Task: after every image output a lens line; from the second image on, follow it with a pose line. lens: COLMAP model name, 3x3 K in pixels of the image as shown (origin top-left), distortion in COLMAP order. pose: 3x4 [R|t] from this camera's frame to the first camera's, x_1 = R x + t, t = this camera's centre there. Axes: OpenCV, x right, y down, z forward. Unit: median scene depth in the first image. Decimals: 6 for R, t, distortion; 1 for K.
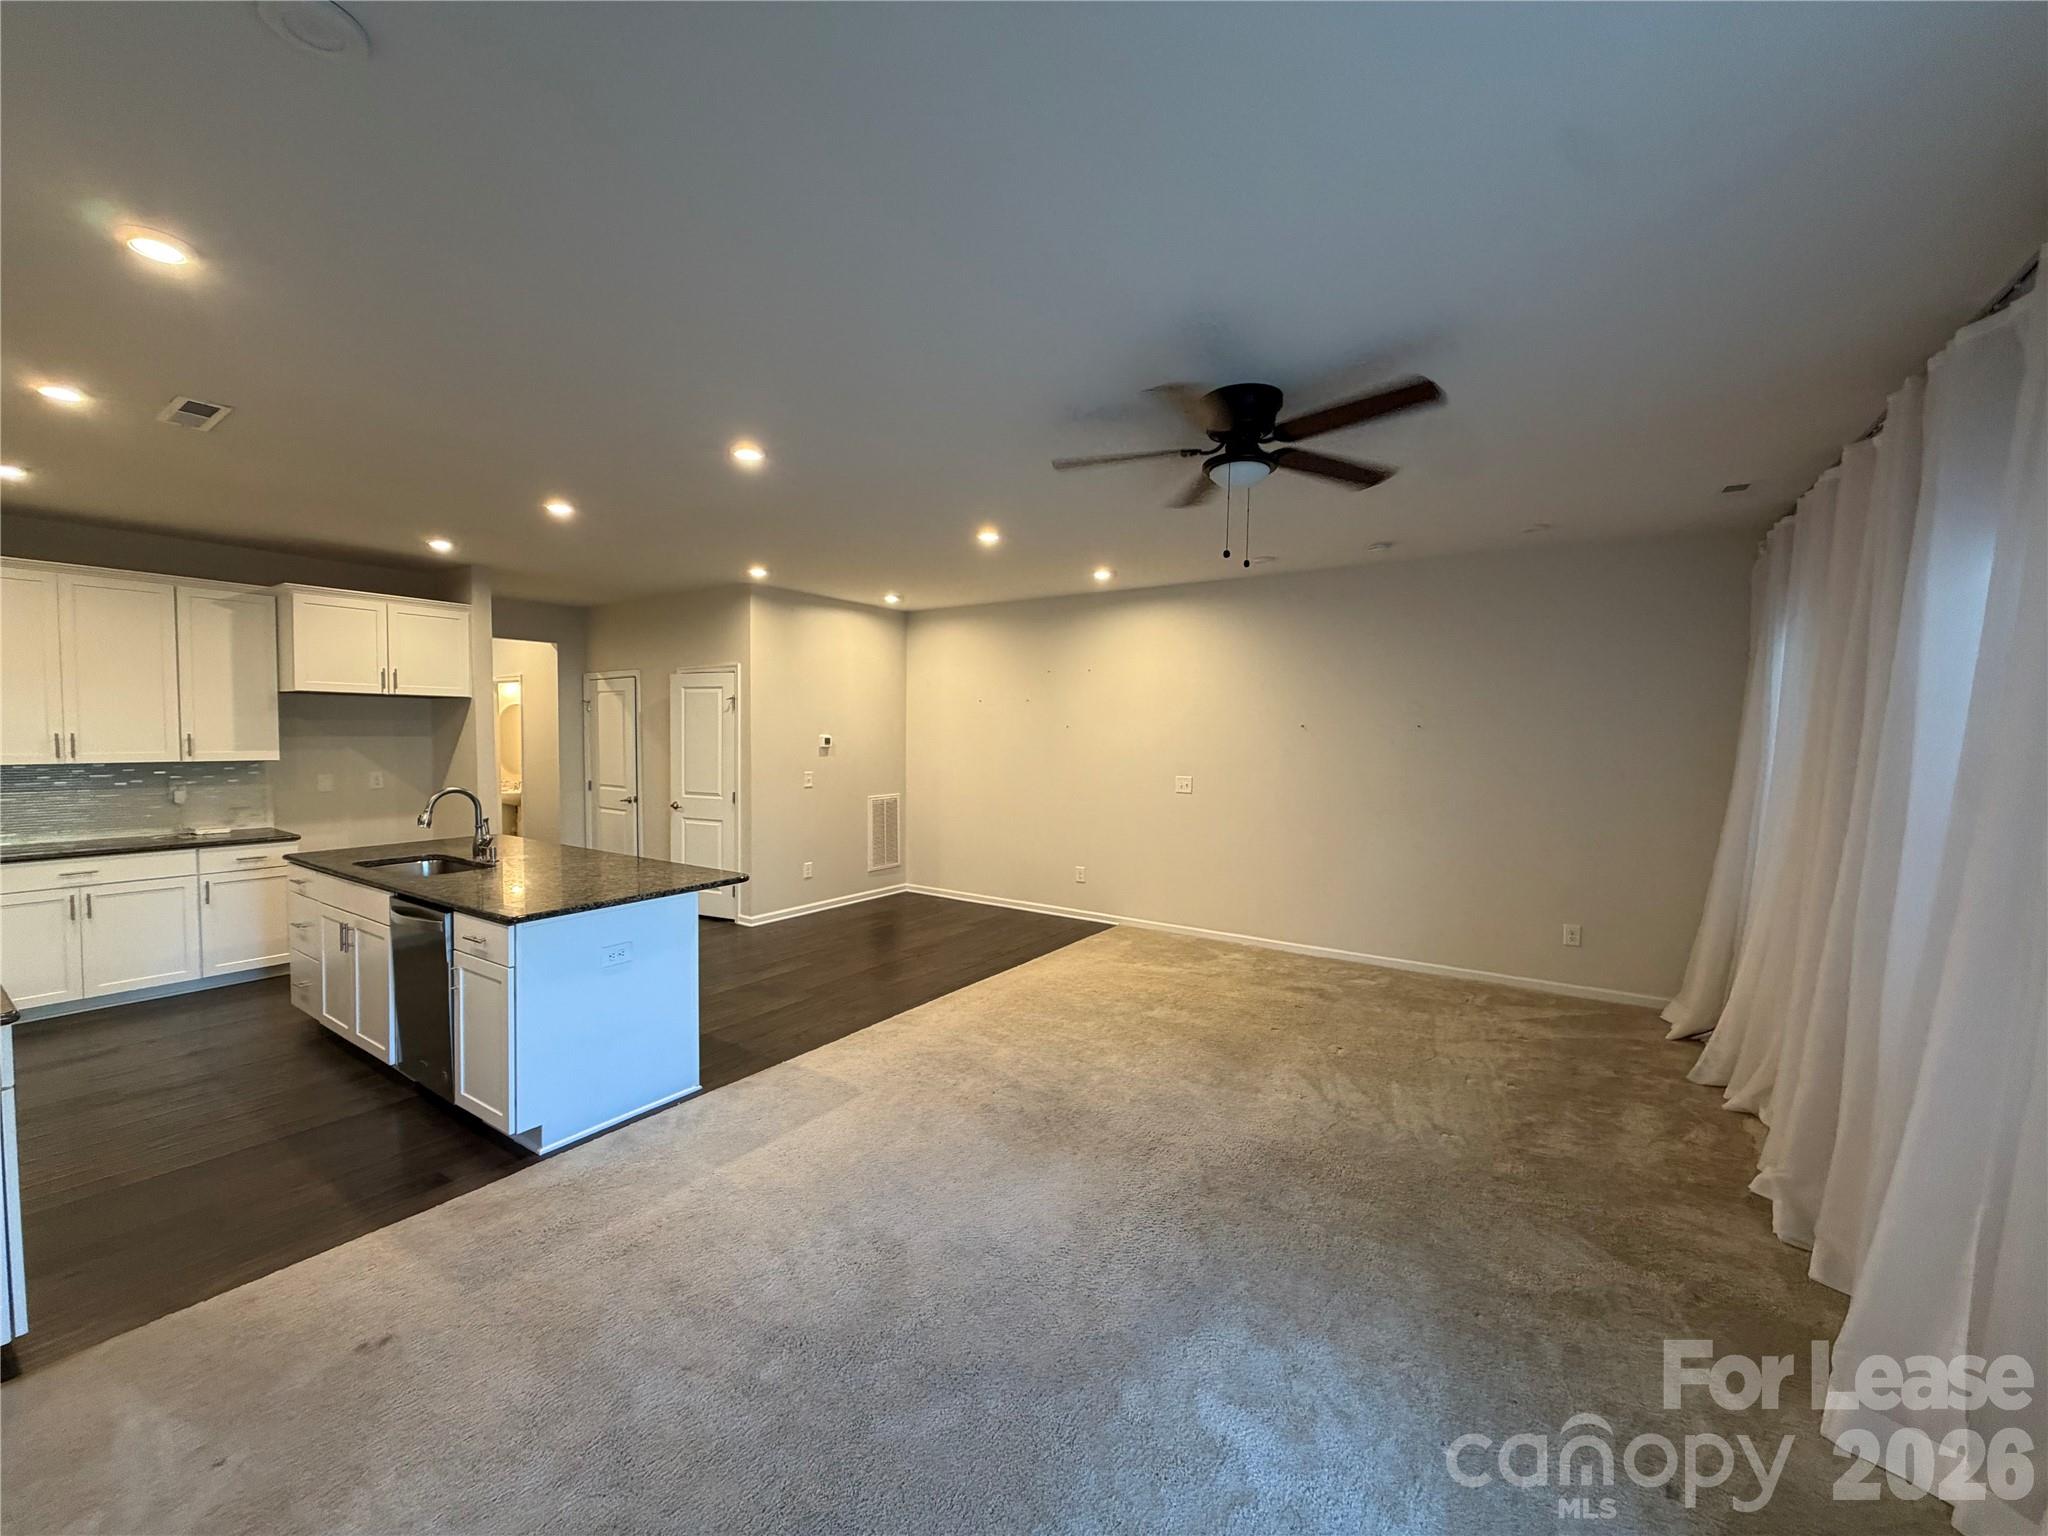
lens RADIAL K [[814.0, 0, 1026.7], [0, 814.0, 766.6], [0, 0, 1]] dist [-0.006714, 0.000261]
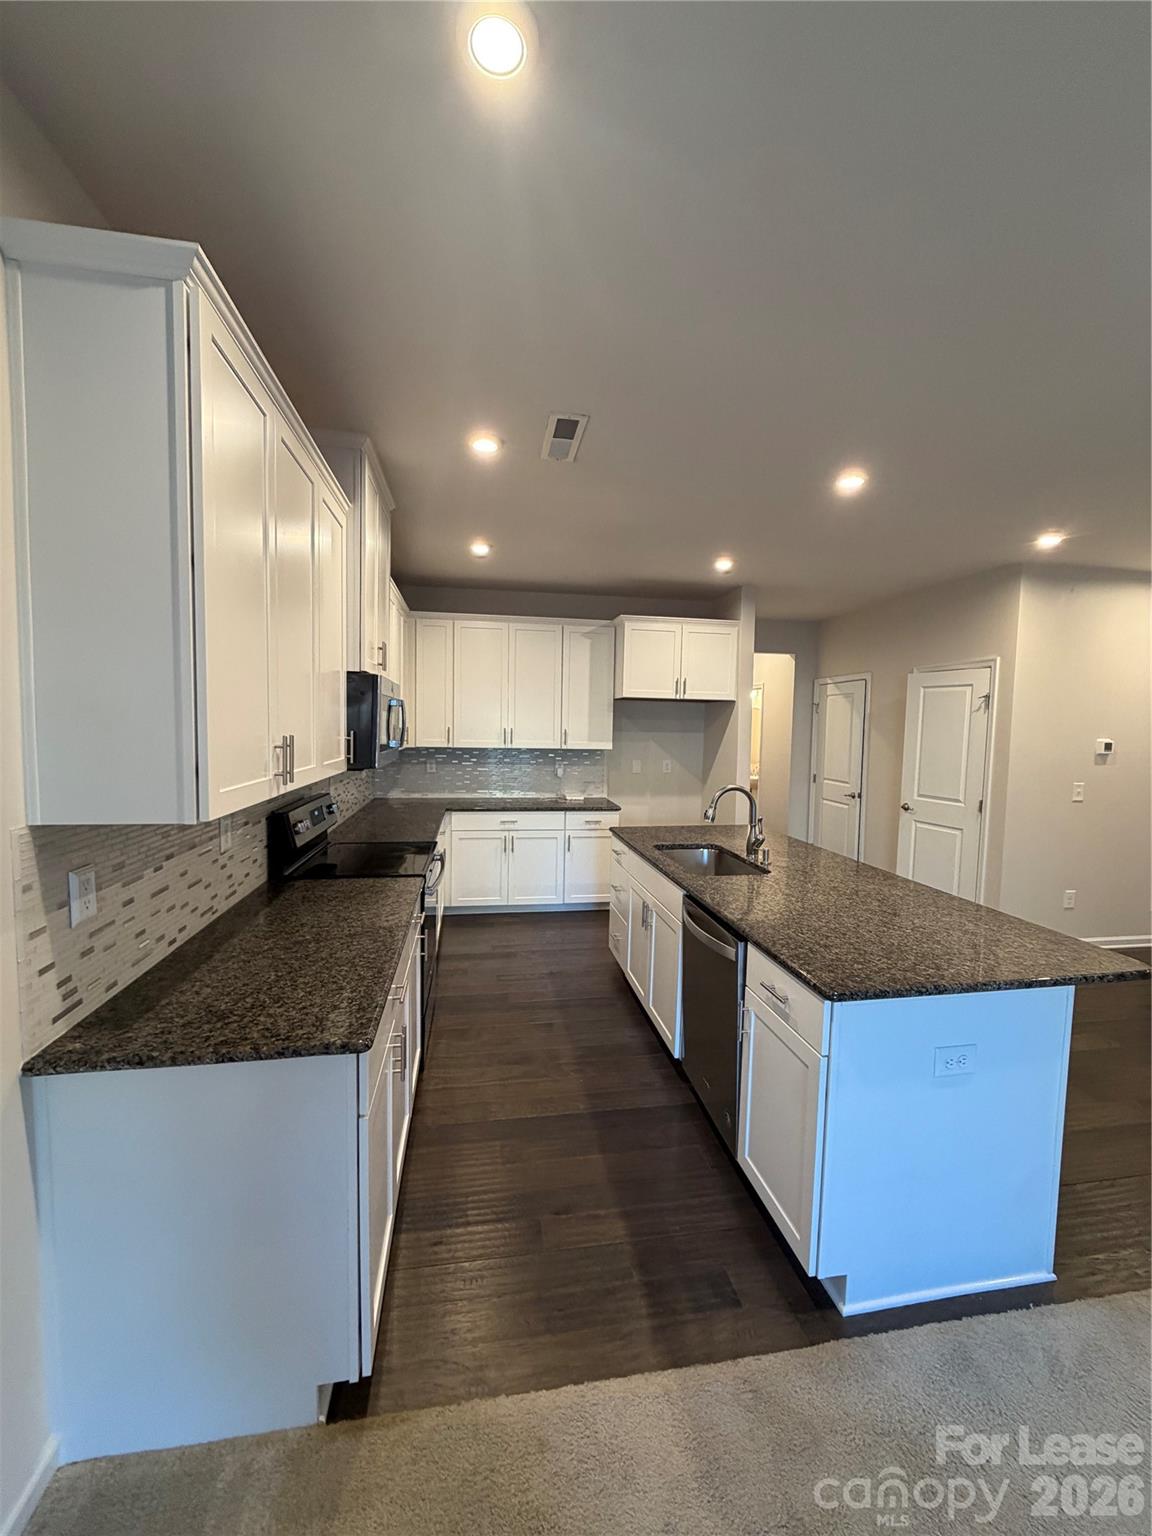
lens RADIAL K [[610.5, 0, 576.0], [0, 610.5, 768.0], [0, 0, 1]] dist [-0.006714, 0.000261]
pose [[0.689707, 0.057410, -0.721809, -0.239467], [-0.042881, 0.998341, 0.038430, -0.014661], [0.722818, 0.004446, 0.691024, 0.267039]]
